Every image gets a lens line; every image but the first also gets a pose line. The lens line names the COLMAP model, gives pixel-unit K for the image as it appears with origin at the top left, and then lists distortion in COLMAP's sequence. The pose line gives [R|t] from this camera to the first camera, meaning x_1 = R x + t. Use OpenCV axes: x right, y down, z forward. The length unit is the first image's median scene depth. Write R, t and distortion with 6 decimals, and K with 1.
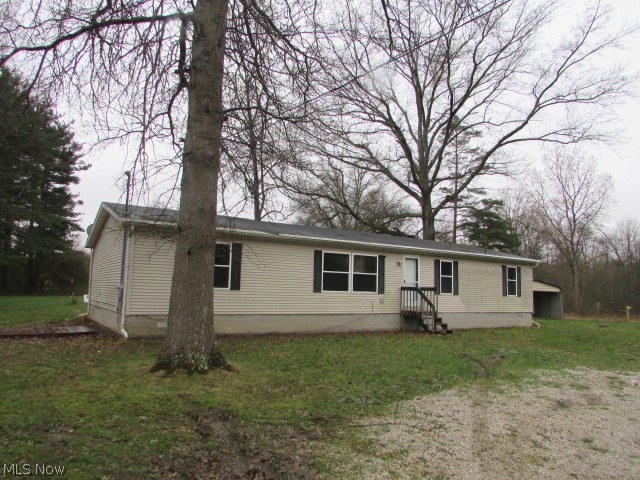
lens RADIAL K [[455.0, 0, 321.0], [0, 455.0, 244.3], [0, 0, 1]] dist [-0.010155, 0.002483]
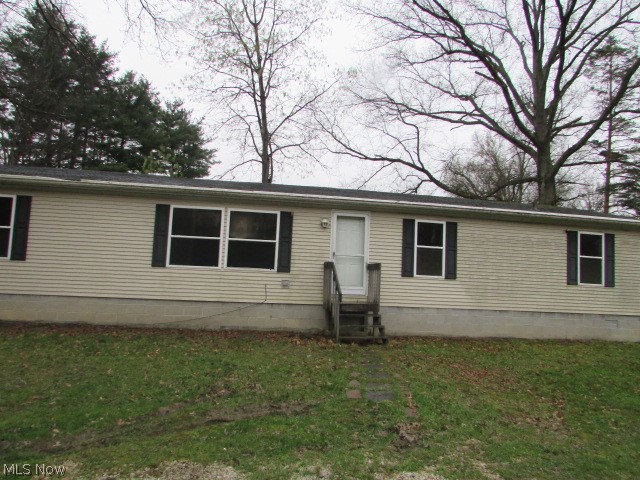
lens RADIAL K [[455.0, 0, 319.6], [0, 455.0, 235.5], [0, 0, 1]] dist [-0.010155, 0.002483]
pose [[0.913986, -0.022248, -0.405136, 0.434355], [0.021324, 0.999750, -0.006792, 0.062916], [0.405186, -0.002431, 0.914231, 0.442593]]
